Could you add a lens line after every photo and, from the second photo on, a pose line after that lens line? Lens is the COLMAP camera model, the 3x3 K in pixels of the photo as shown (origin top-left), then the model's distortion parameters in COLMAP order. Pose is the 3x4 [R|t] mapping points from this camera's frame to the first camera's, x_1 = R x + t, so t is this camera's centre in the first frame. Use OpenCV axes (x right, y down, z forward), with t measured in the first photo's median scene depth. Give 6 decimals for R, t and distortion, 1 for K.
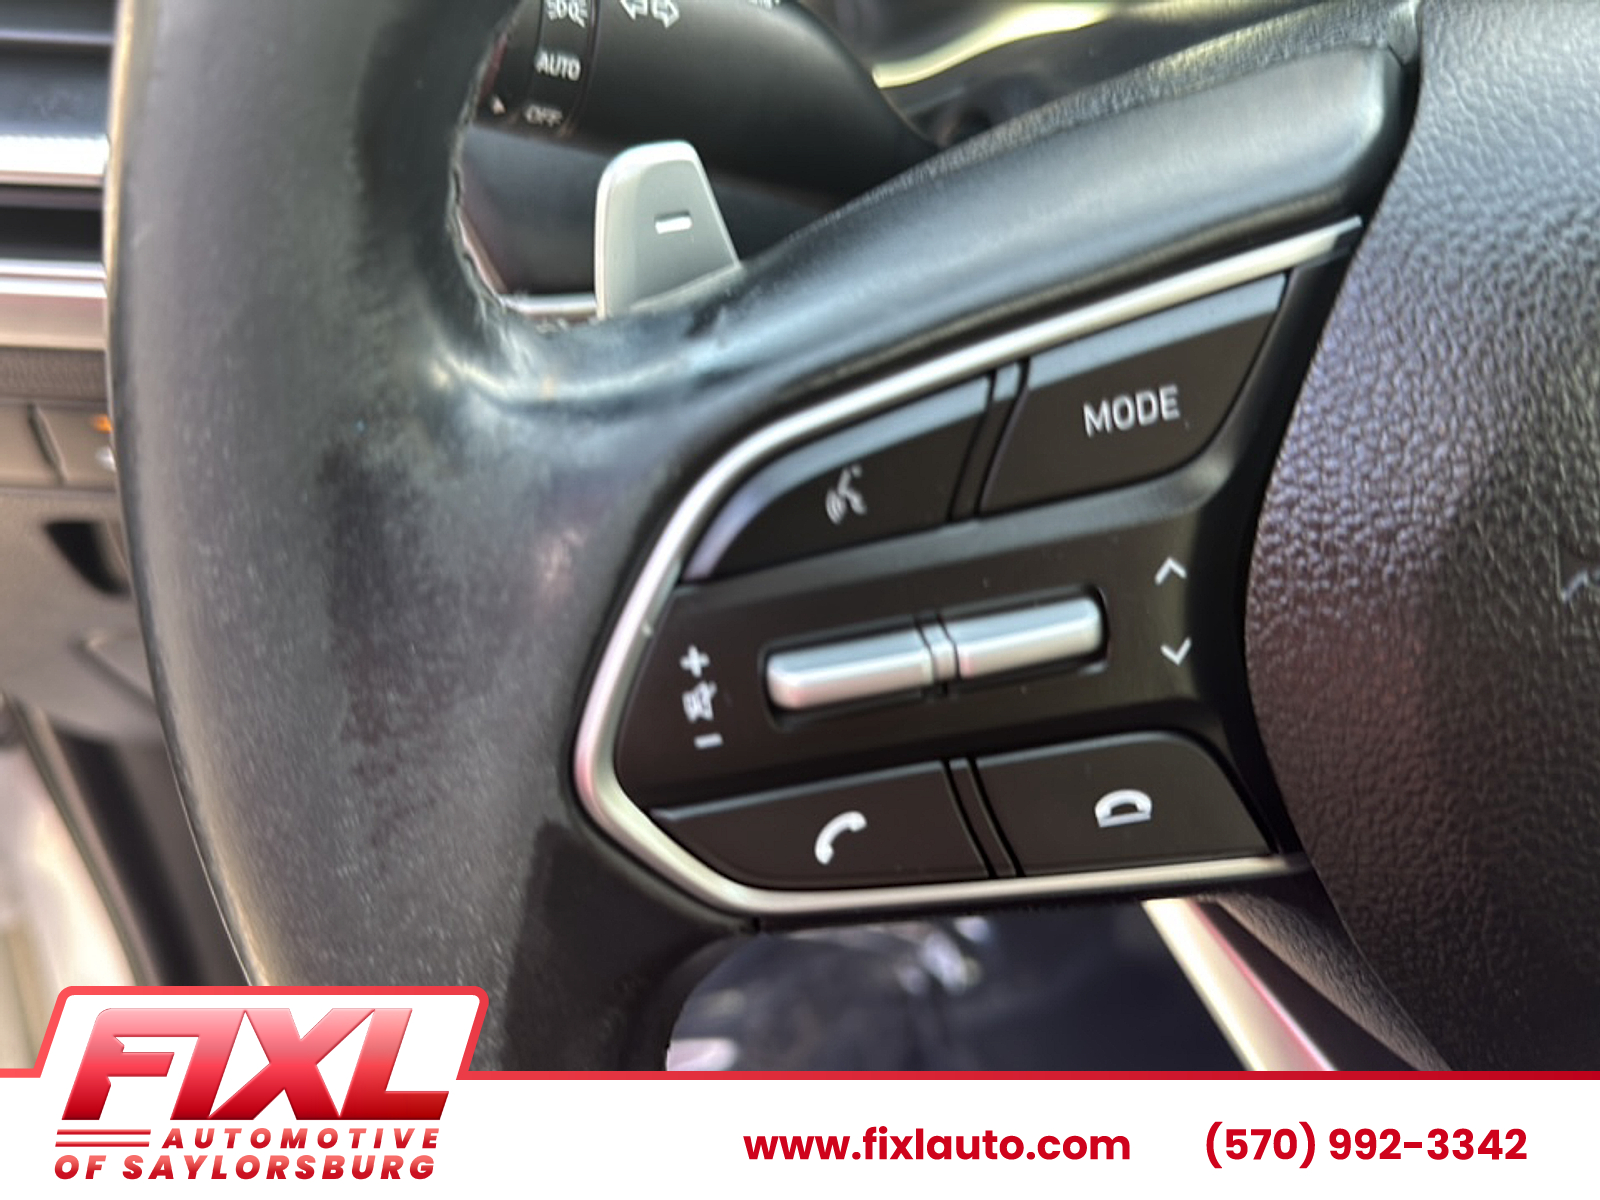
lens RADIAL K [[1511.0, 0, 796.2], [0, 1511.0, 595.5], [0, 0, 1]] dist [0.159041, -0.390821]
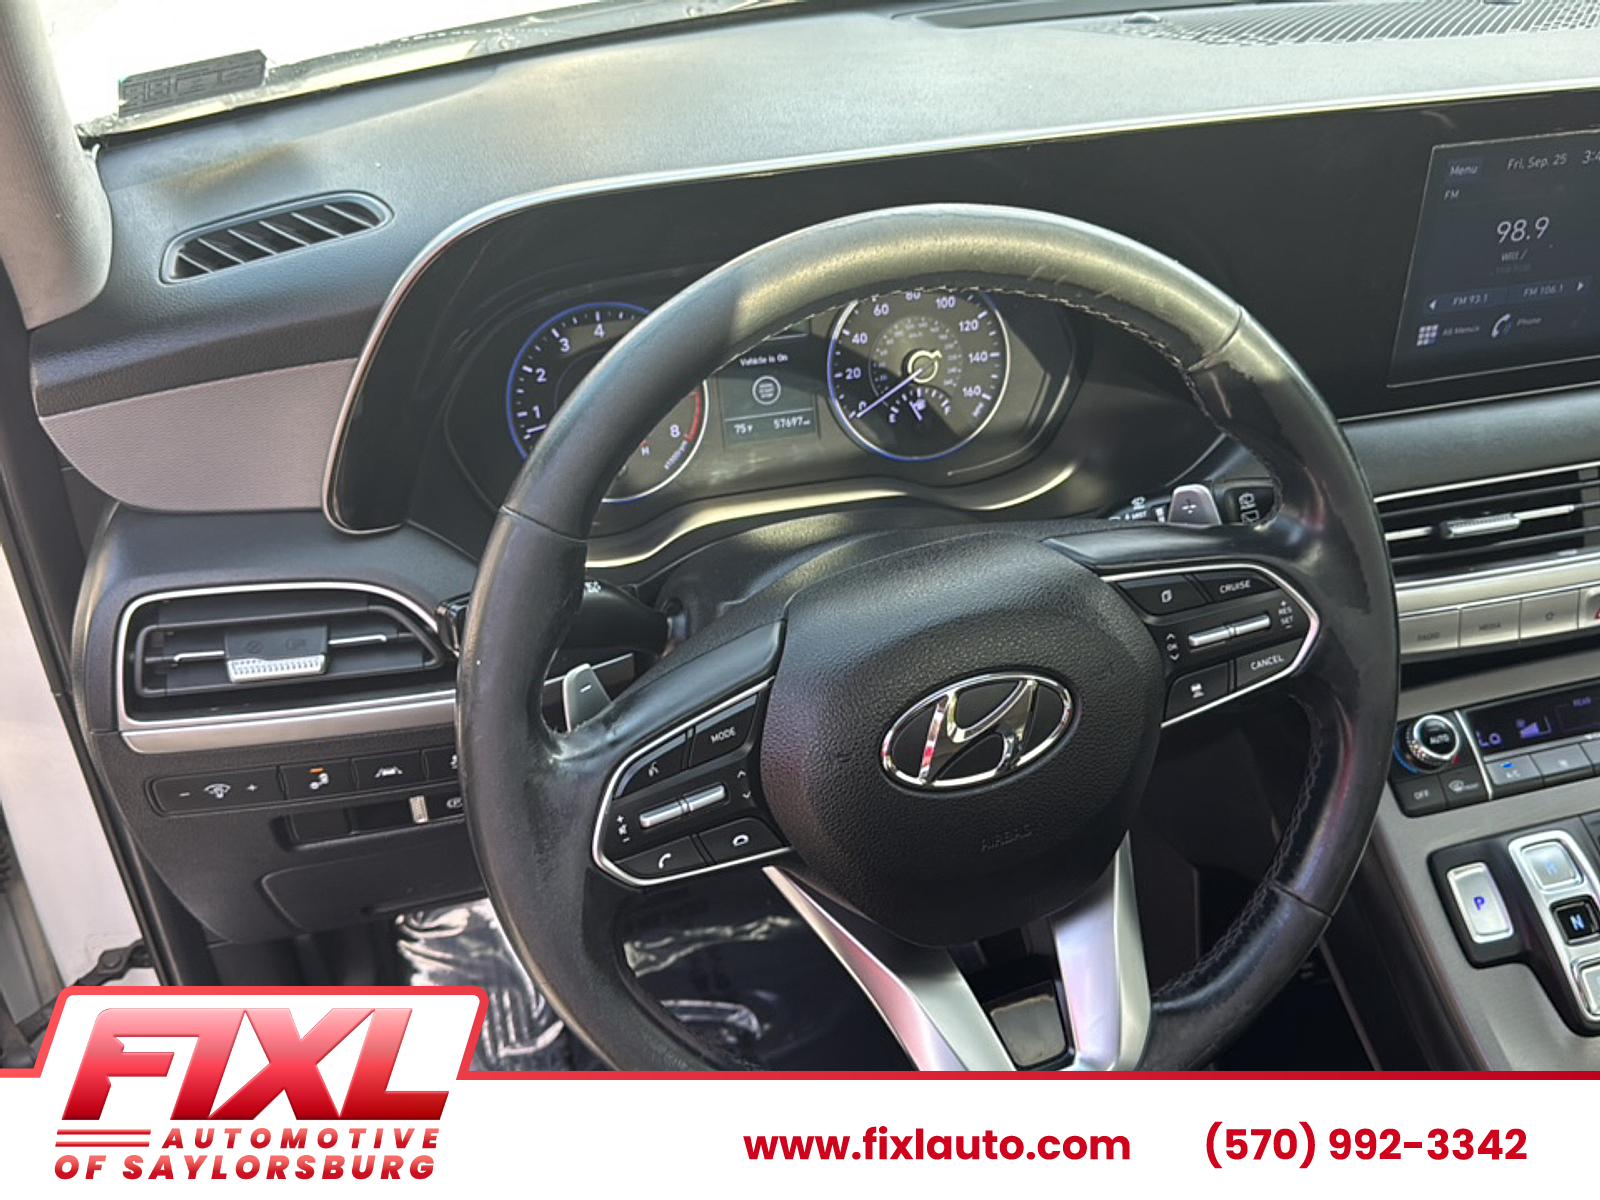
lens RADIAL K [[1437.6, 0, 800.0], [0, 1437.6, 600.0], [0, 0, 1]] dist [0.117263, -0.247056]
pose [[0.978290, -0.144225, 0.148823, -0.083951], [0.159911, 0.982114, -0.099406, -0.063938], [-0.131824, 0.121046, 0.983855, -2.673954]]
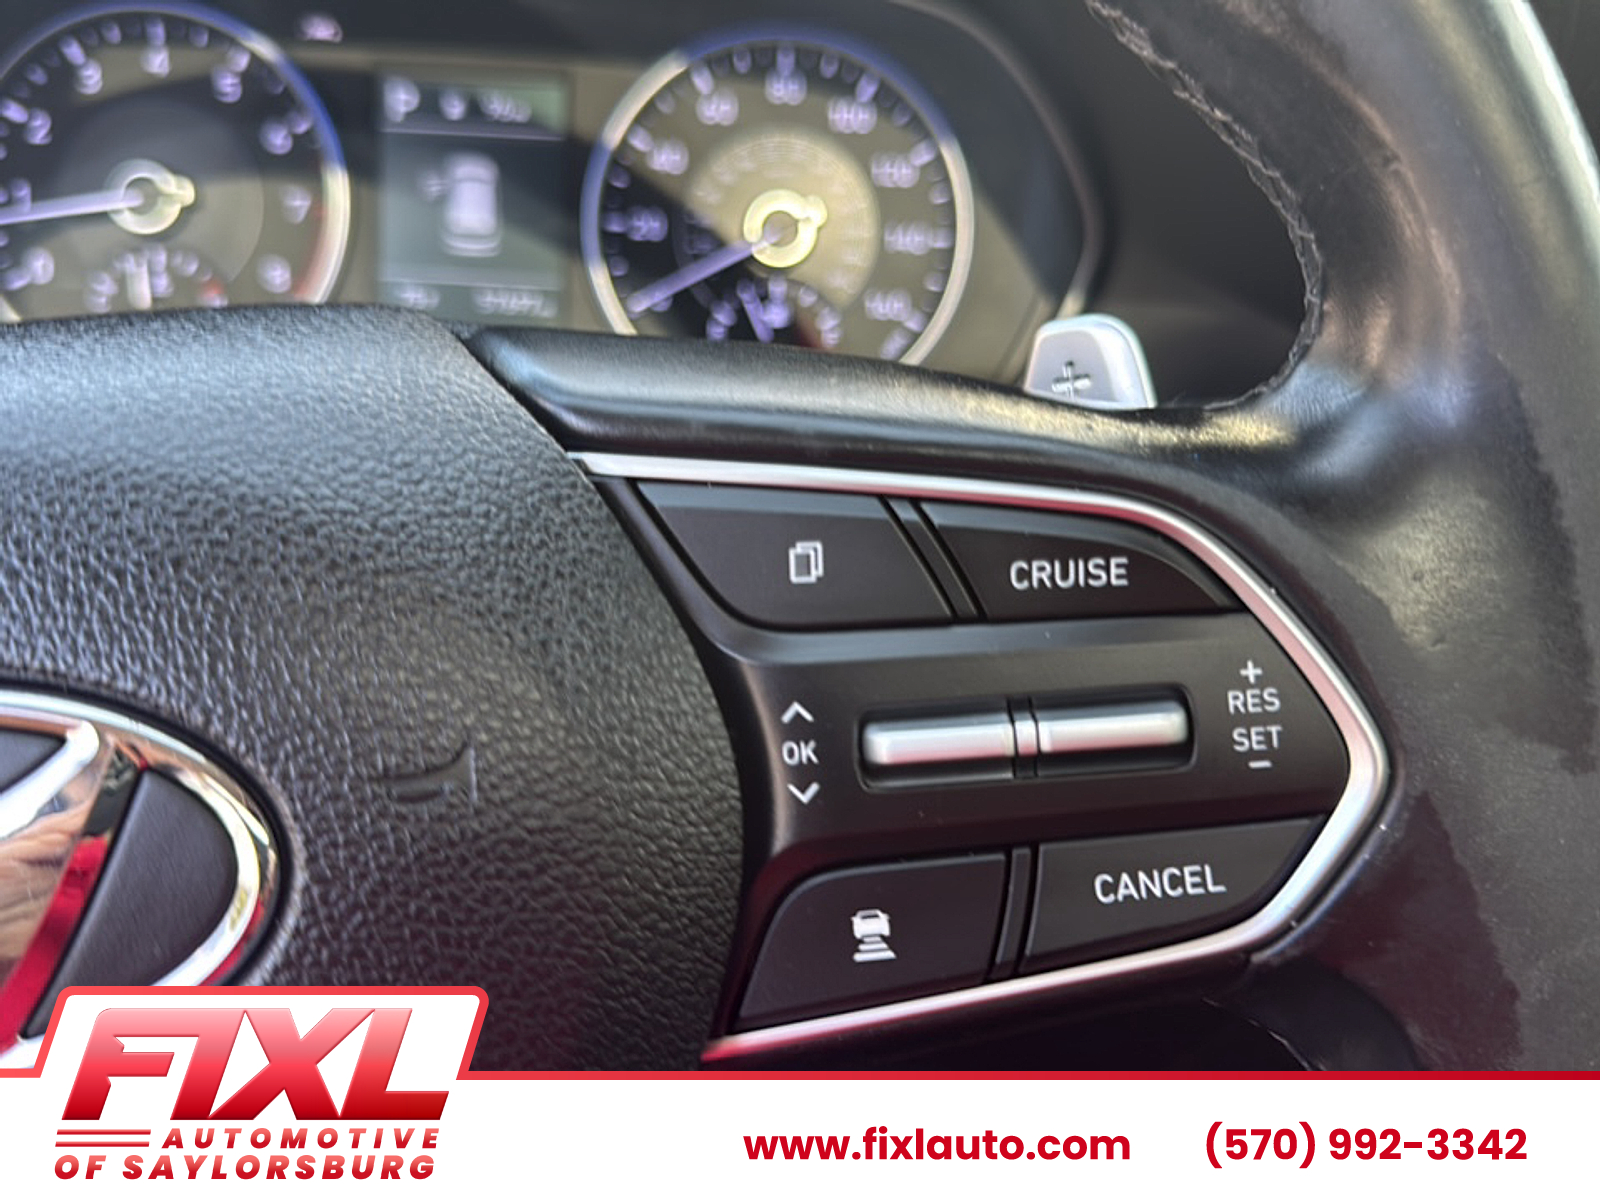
lens RADIAL K [[1511.0, 0, 796.2], [0, 1511.0, 595.5], [0, 0, 1]] dist [0.159041, -0.390821]
pose [[0.998730, 0.041355, -0.028760, 1.503117], [-0.047261, 0.966860, -0.250896, -0.000050], [0.017431, 0.251937, 0.967587, -0.019367]]
